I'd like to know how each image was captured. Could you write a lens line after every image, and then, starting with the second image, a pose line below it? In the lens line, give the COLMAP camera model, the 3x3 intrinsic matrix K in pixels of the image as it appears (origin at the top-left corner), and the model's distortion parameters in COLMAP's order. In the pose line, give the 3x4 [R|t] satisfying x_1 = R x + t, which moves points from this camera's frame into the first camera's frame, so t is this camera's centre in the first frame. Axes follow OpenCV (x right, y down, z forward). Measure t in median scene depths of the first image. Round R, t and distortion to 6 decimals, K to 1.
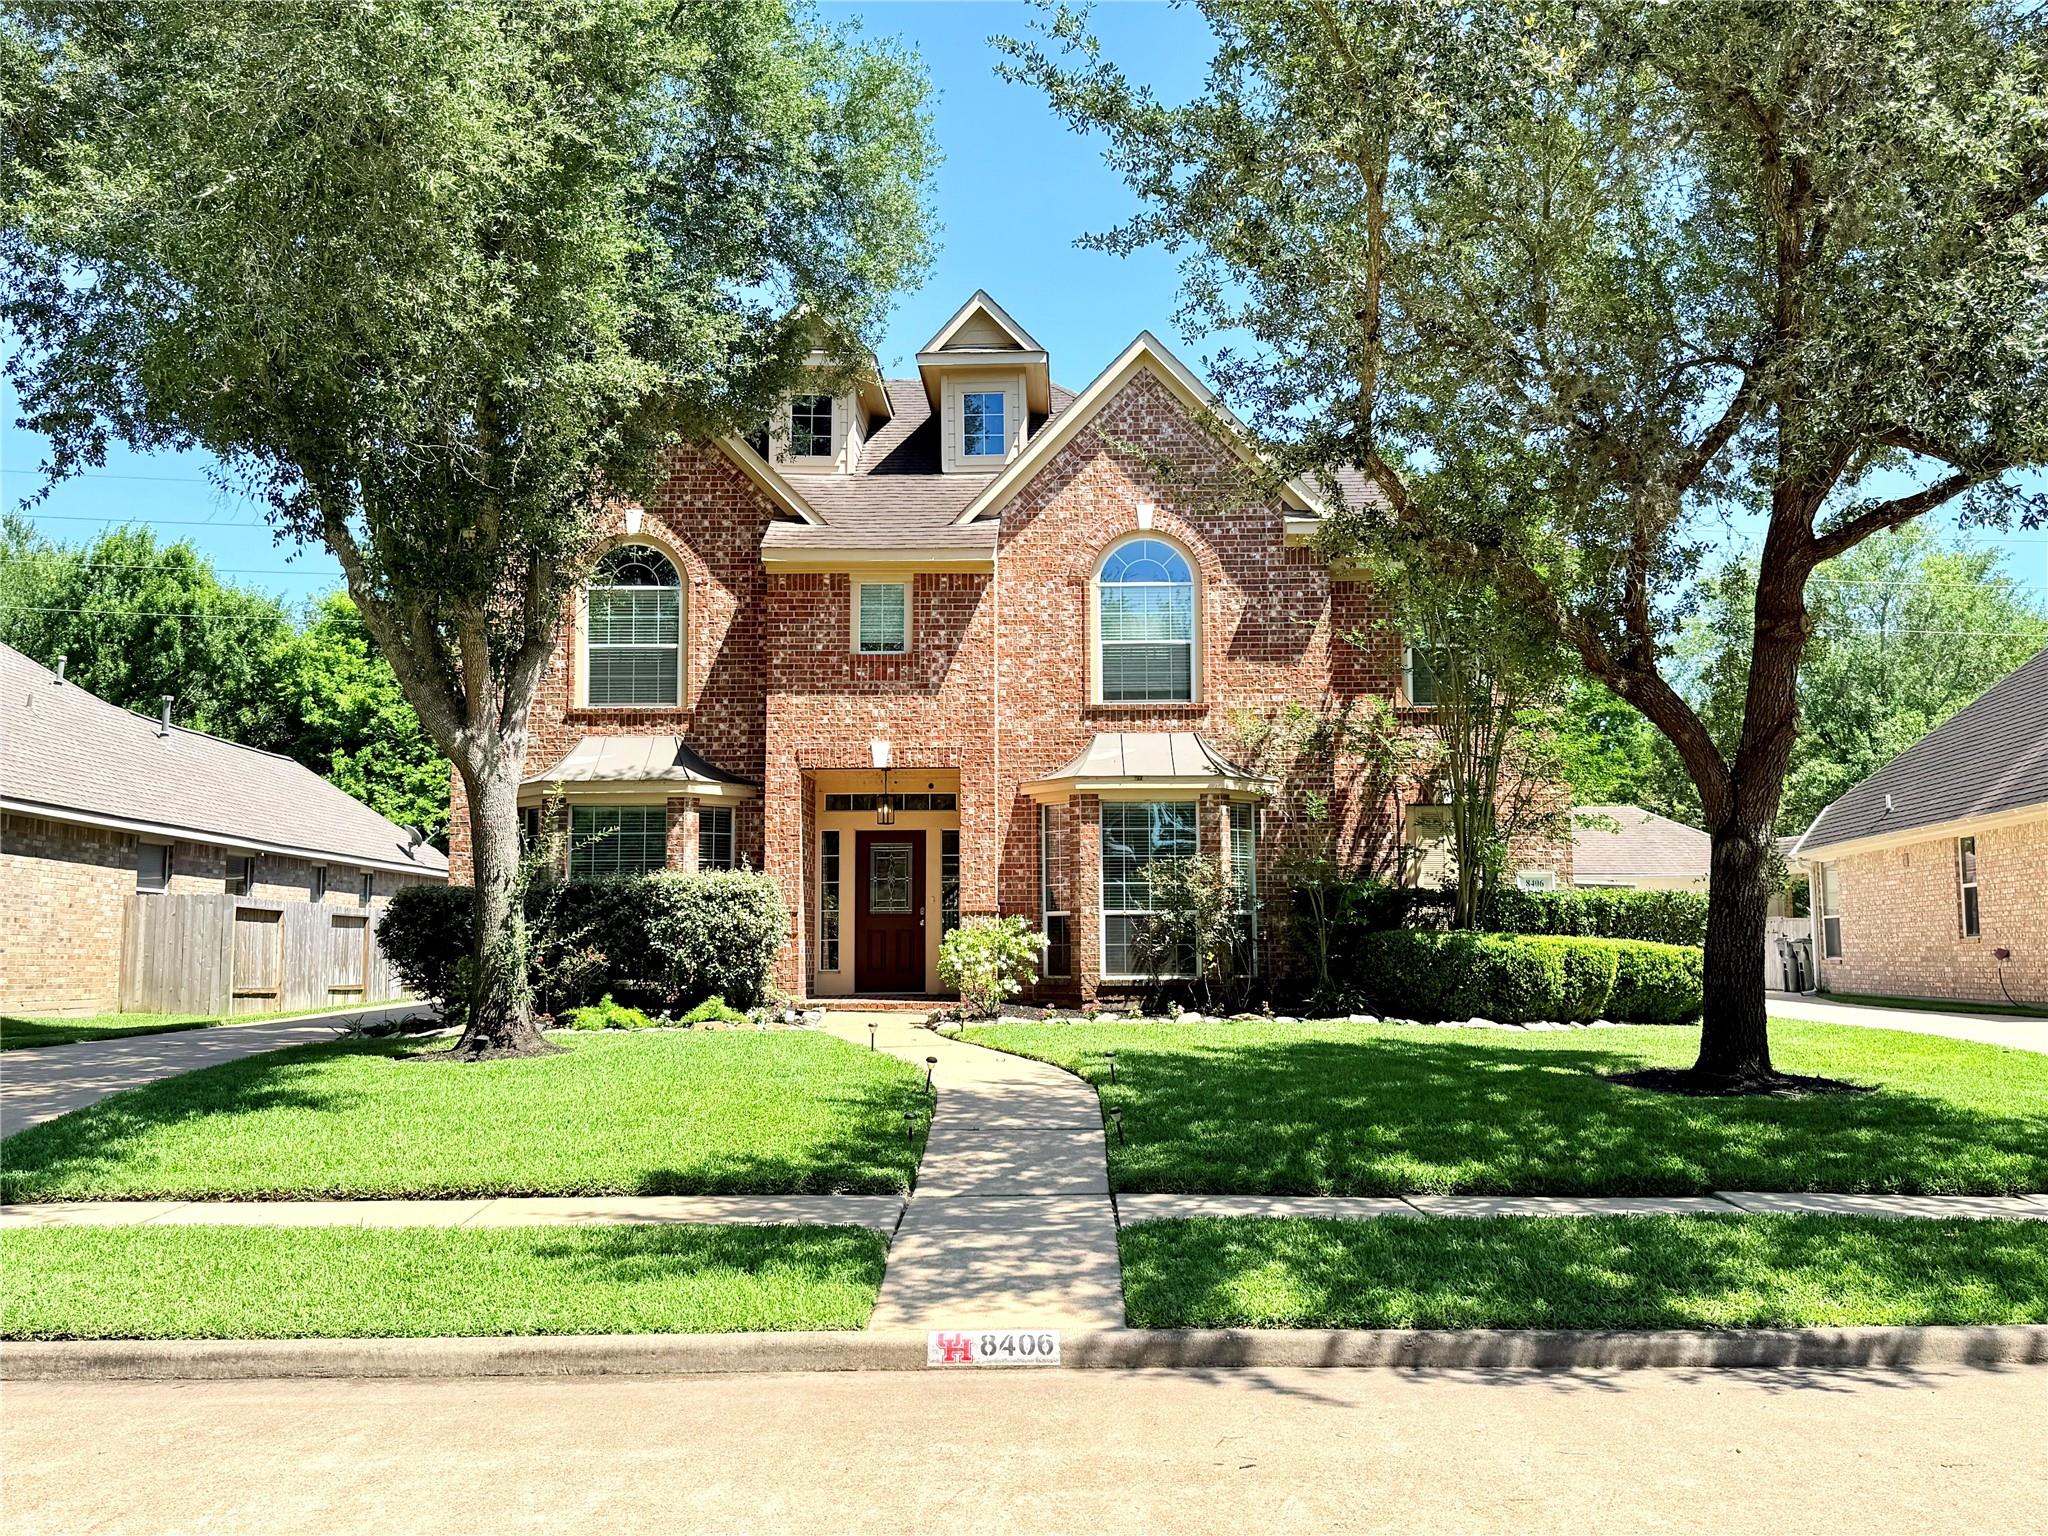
lens RADIAL K [[1798.0, 0, 1014.4], [0, 1798.0, 765.8], [0, 0, 1]] dist [0.116119, -0.014247]
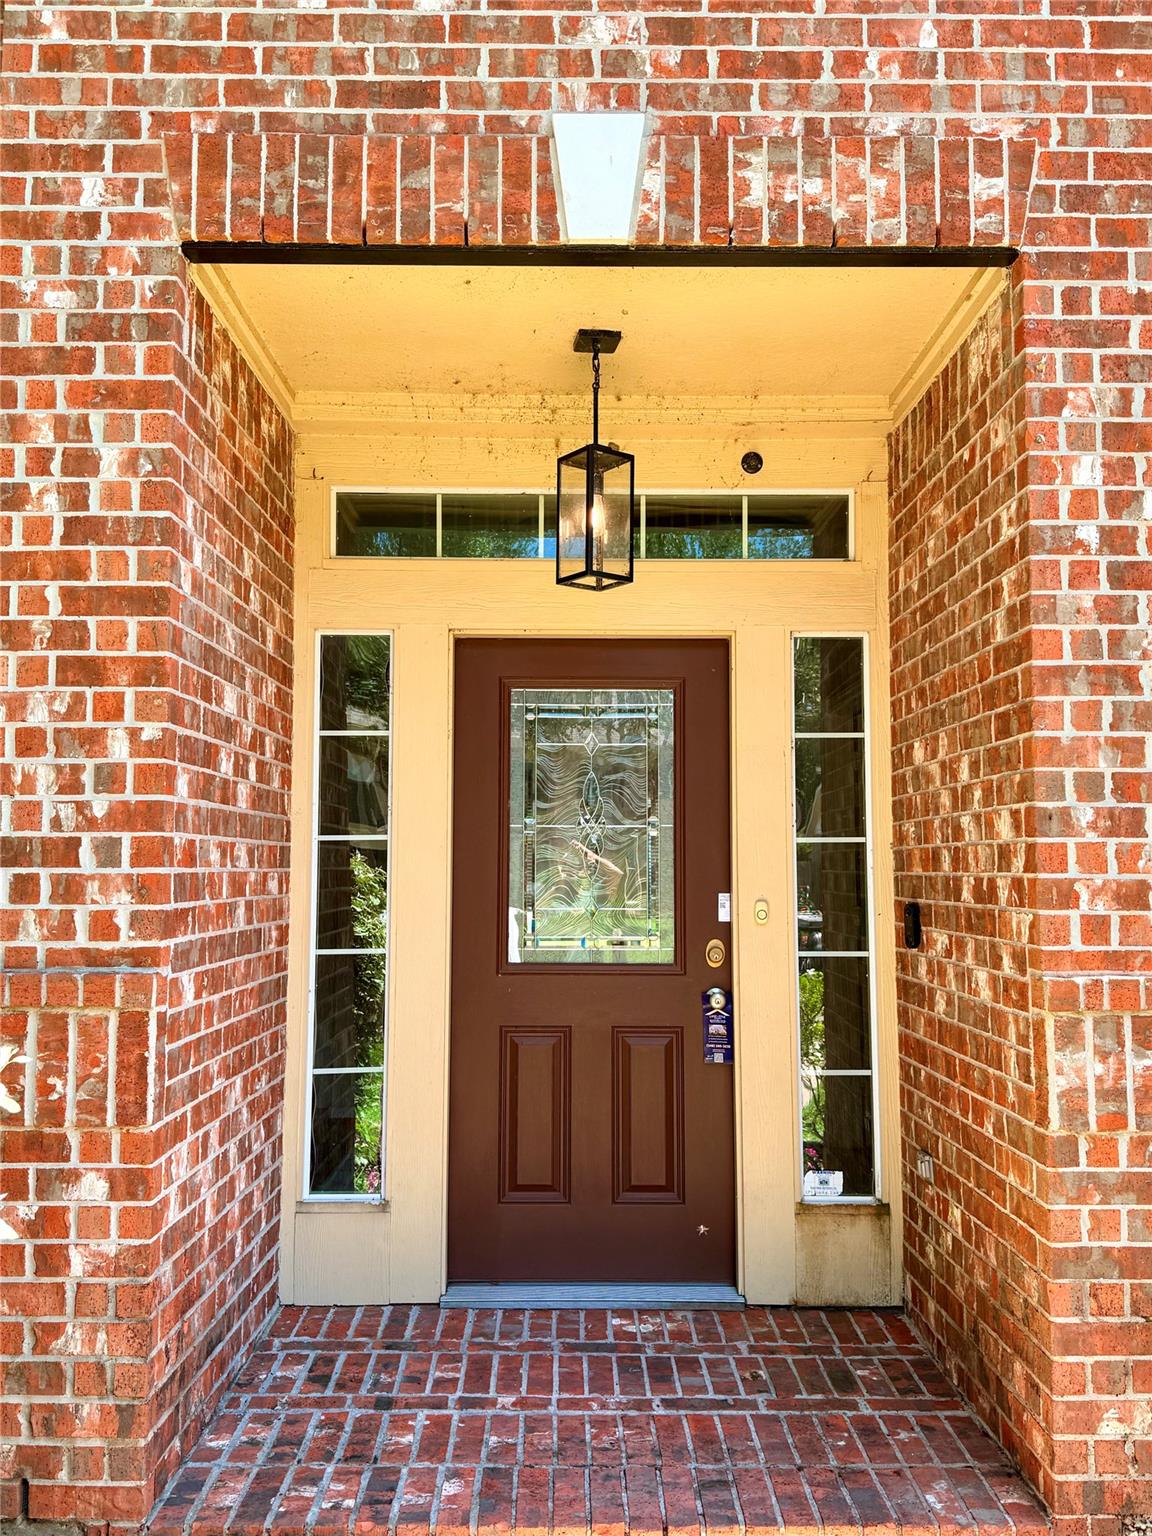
lens RADIAL K [[1267.6, 0, 576.0], [0, 1267.6, 778.2], [0, 0, 1]] dist [0.000493, -0.001061]
pose [[0.999395, 0.009297, 0.033523, -0.078371], [-0.010258, 0.999538, 0.028620, 0.051843], [-0.033241, -0.028946, 0.999028, 0.837314]]
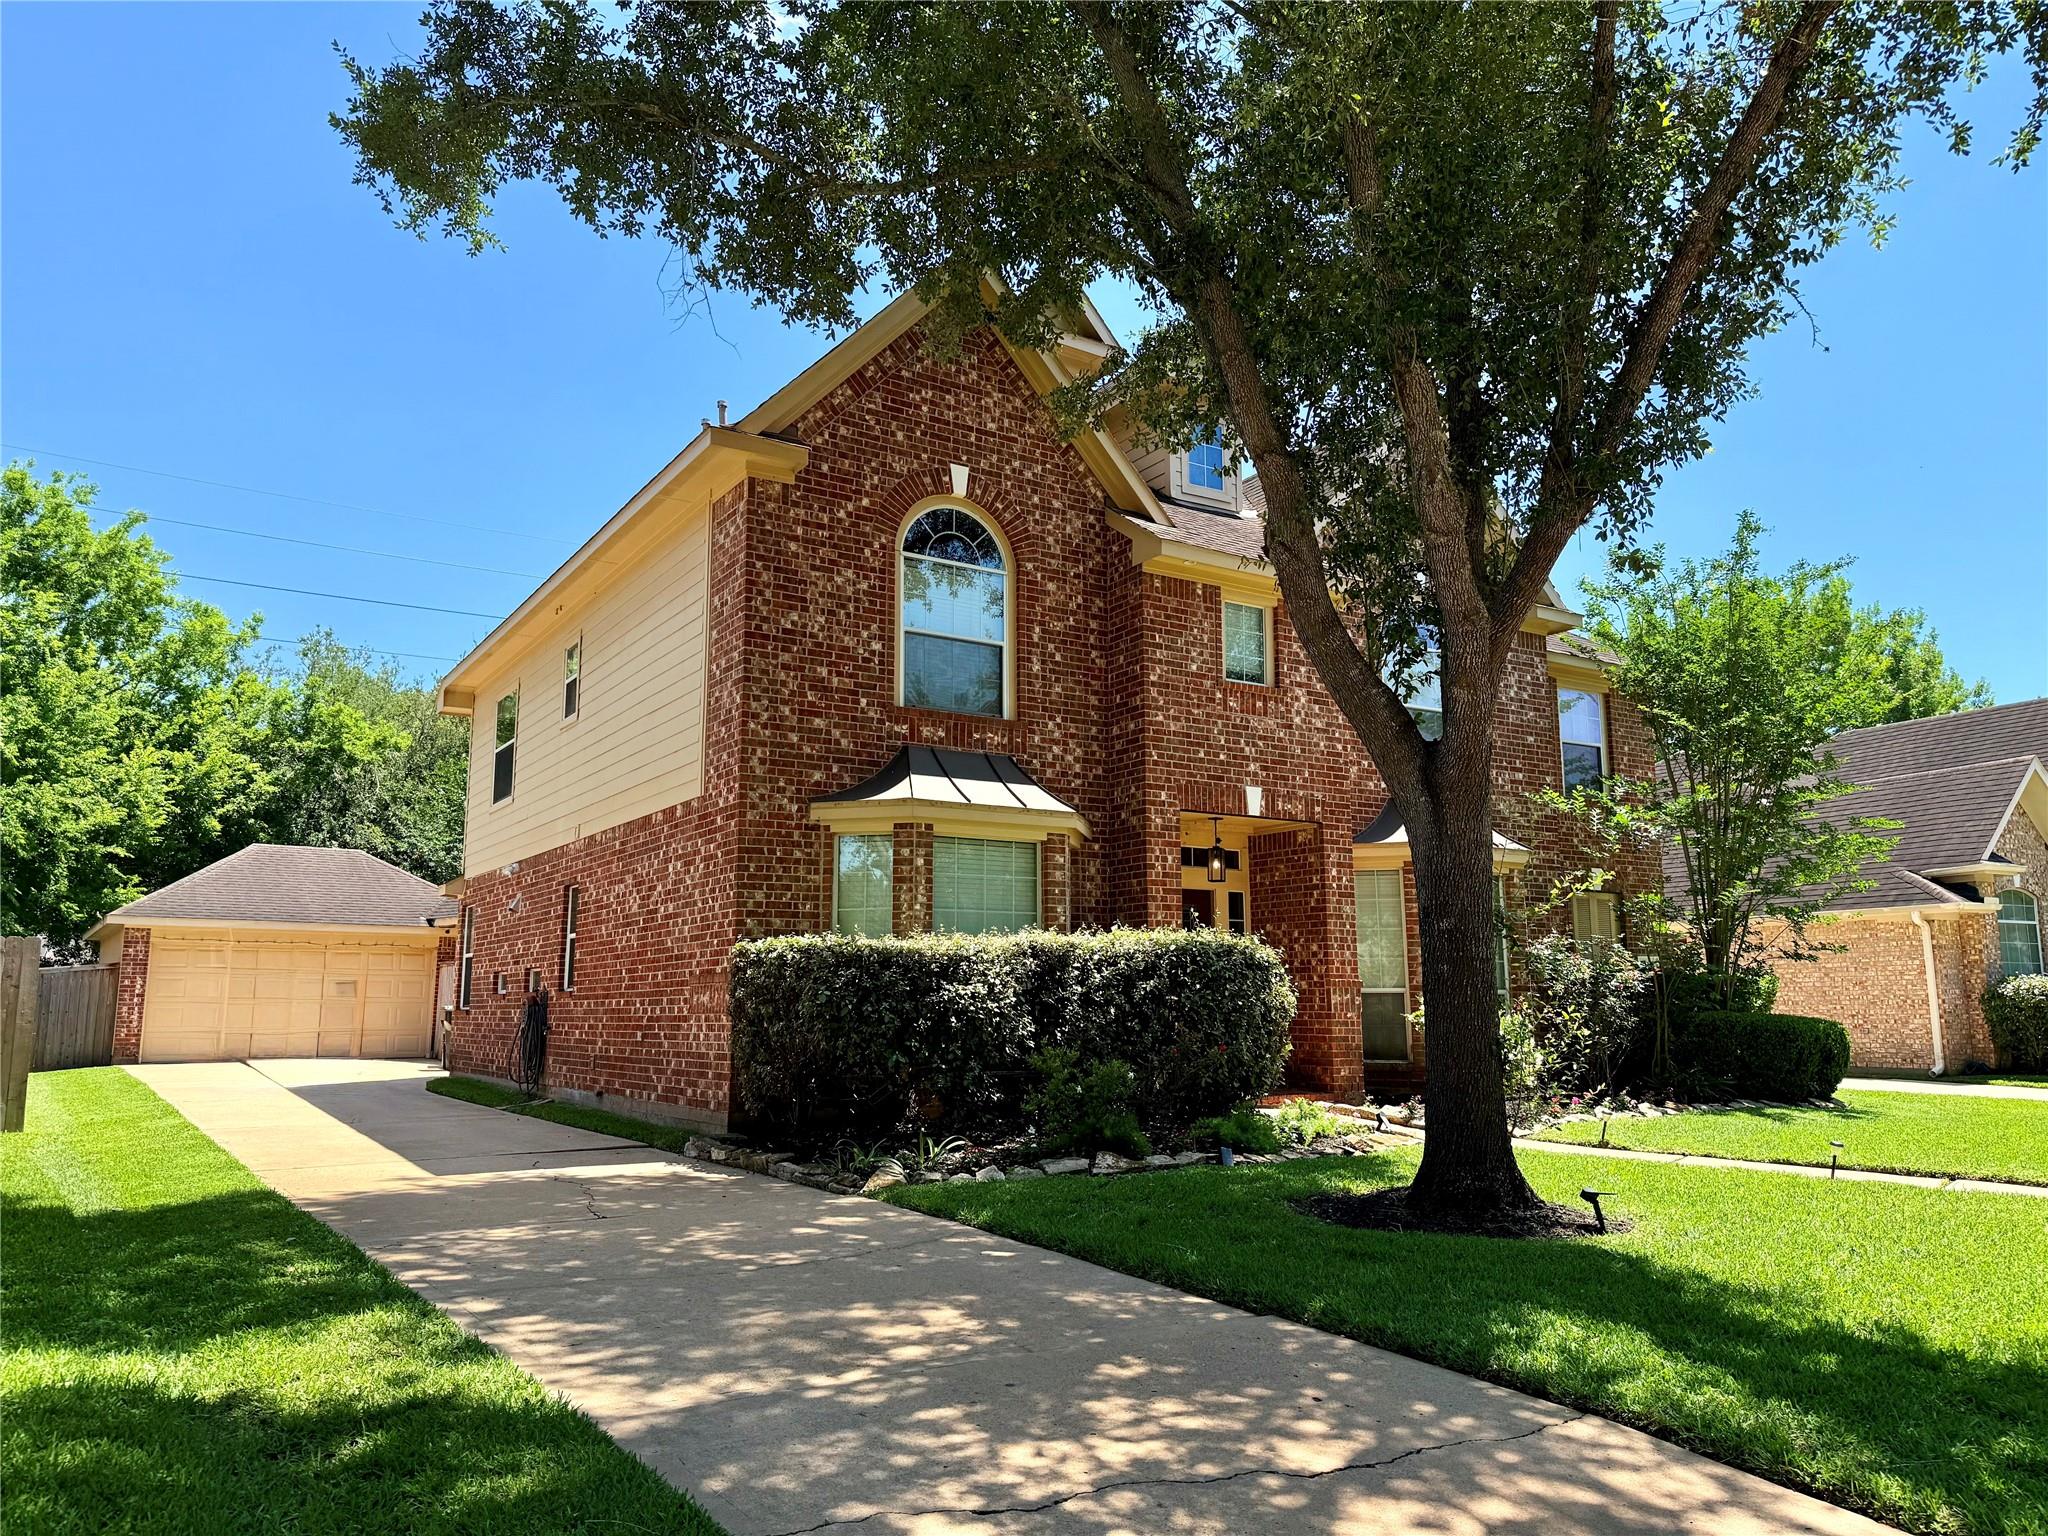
lens RADIAL K [[1459.5, 0, 1036.7], [0, 1459.5, 787.1], [0, 0, 1]] dist [0.047409, -0.004805]
pose [[0.826247, 0.087508, 0.556470, -0.530392], [-0.057124, 0.995784, -0.071775, 0.041996], [-0.560404, 0.027516, 0.827762, 0.466155]]
